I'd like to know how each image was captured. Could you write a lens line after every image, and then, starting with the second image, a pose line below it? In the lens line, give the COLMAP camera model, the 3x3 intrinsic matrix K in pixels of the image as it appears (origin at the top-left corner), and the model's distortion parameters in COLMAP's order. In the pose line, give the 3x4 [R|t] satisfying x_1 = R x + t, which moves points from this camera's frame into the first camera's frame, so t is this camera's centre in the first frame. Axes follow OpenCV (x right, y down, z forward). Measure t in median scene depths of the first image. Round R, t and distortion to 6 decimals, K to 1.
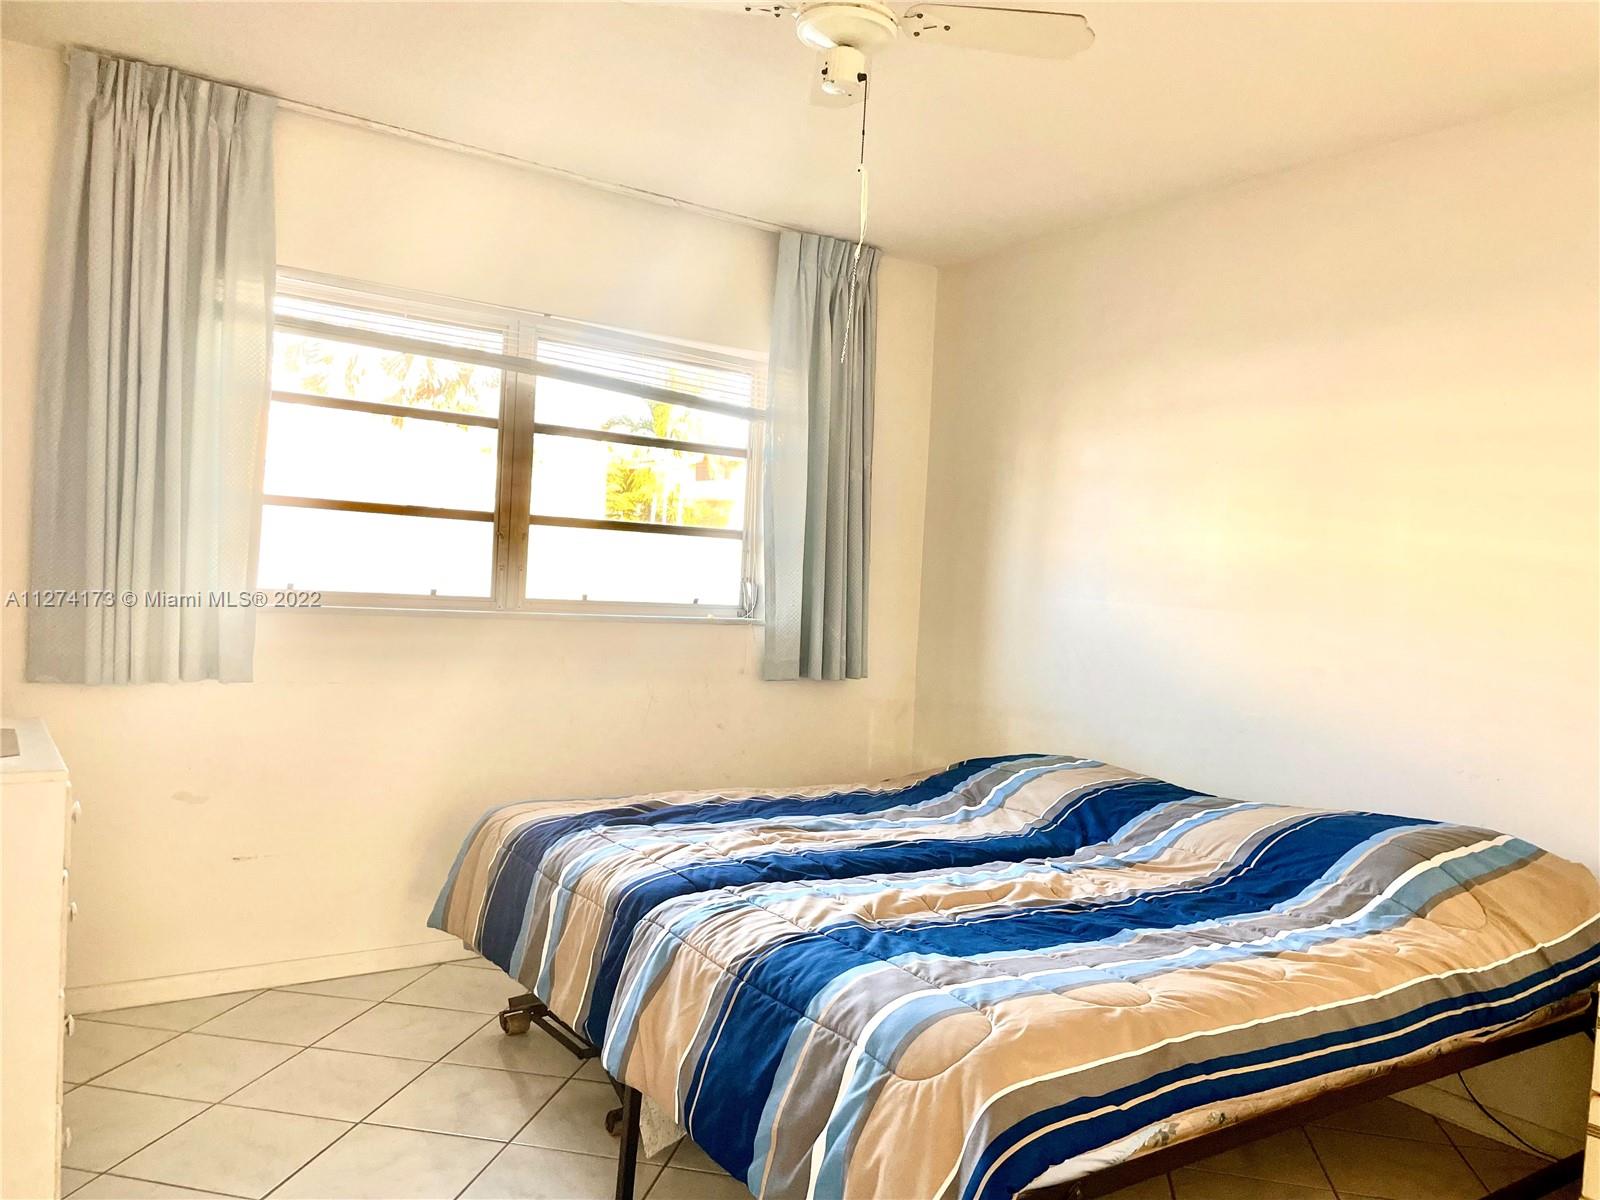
lens RADIAL K [[1211.1, 0, 802.7], [0, 1211.1, 592.5], [0, 0, 1]] dist [0.079784, -0.106016]
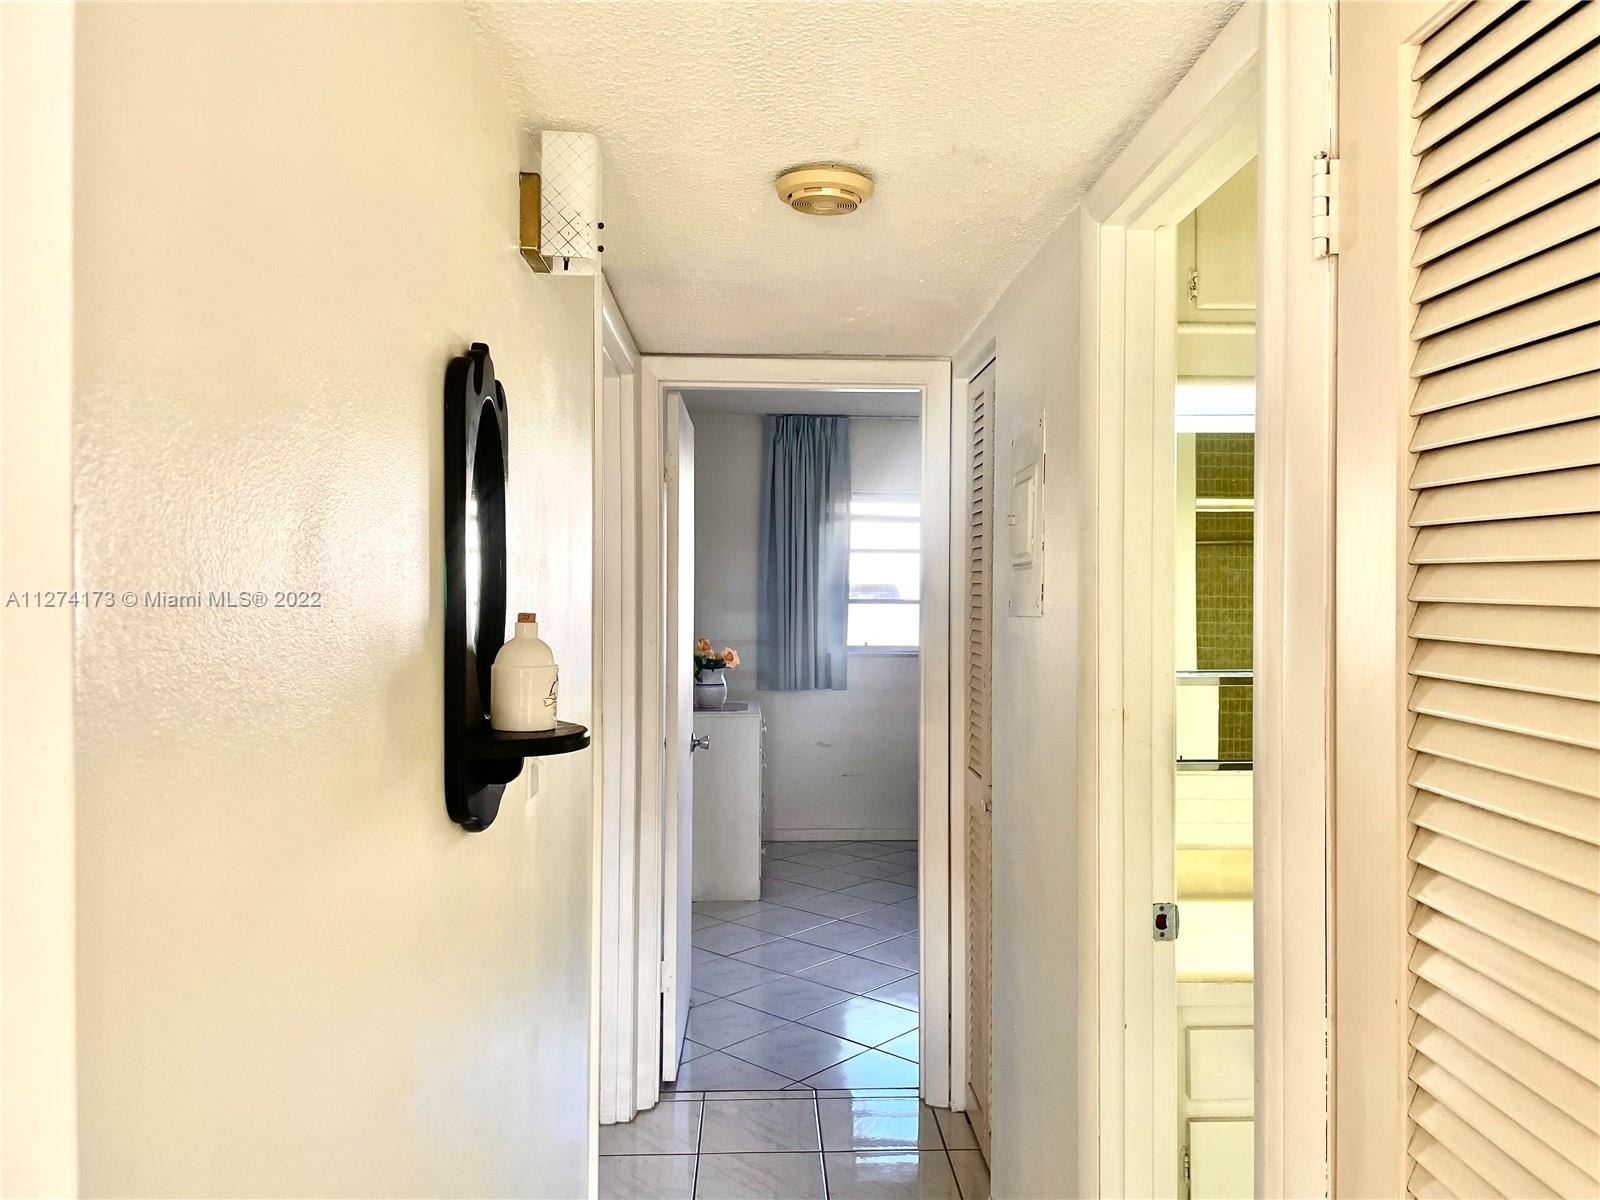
lens RADIAL K [[1211.1, 0, 799.5], [0, 1211.1, 596.3], [0, 0, 1]] dist [0.079784, -0.106016]
pose [[0.855179, -0.026992, -0.517630, 0.608098], [0.027568, 0.999598, -0.006578, -0.083331], [0.517599, -0.008645, 0.855580, -0.889817]]
